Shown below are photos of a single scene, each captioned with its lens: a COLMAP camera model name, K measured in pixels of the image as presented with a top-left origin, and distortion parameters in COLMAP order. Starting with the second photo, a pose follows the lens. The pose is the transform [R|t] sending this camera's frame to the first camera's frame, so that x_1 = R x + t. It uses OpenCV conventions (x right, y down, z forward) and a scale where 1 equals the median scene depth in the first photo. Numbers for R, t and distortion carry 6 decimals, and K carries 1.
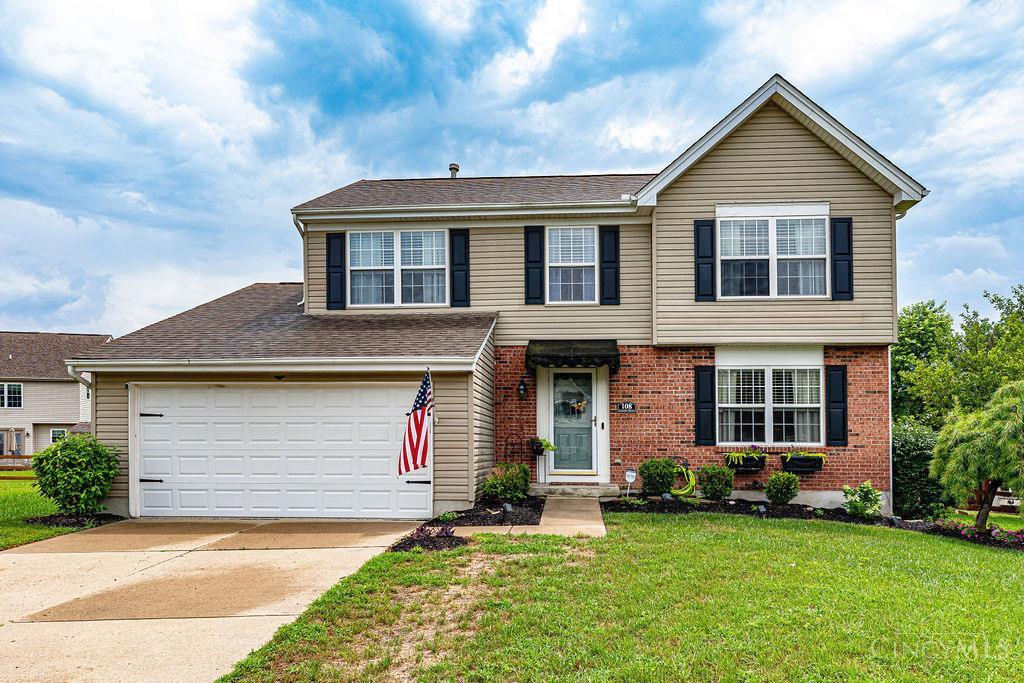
lens RADIAL K [[676.1, 0, 516.6], [0, 676.1, 349.4], [0, 0, 1]] dist [0.012838, -0.004060]
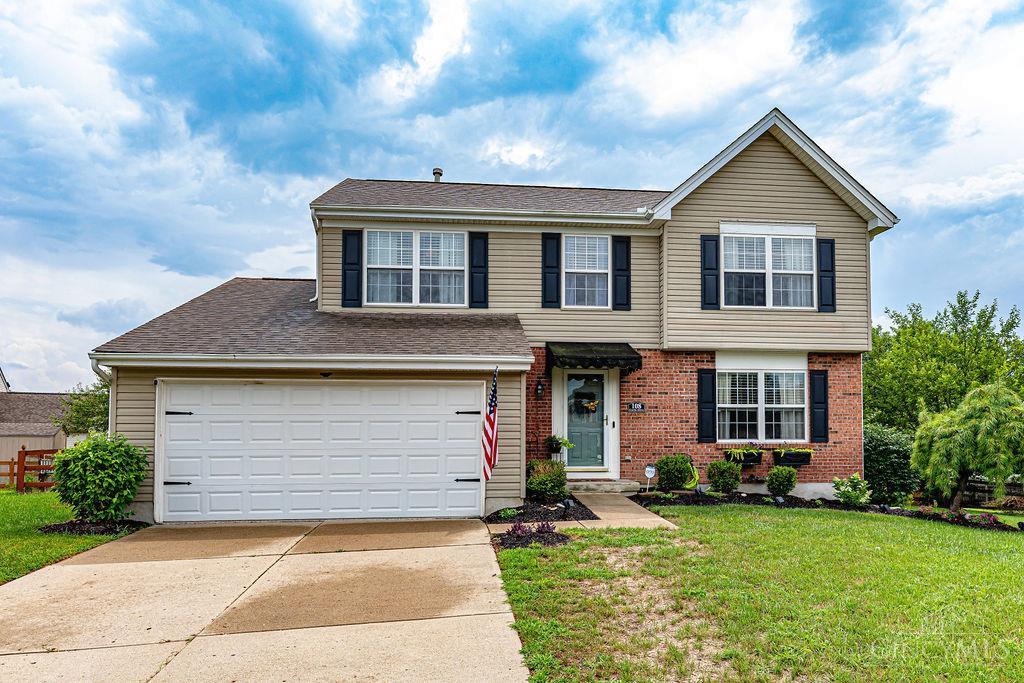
lens RADIAL K [[651.9, 0, 507.0], [0, 651.9, 335.5], [0, 0, 1]] dist [0.010040, 0.001812]
pose [[0.985368, 0.021794, 0.169041, -0.220065], [-0.017135, 0.999433, -0.028972, 0.006840], [-0.169577, 0.025652, 0.985183, 0.022982]]
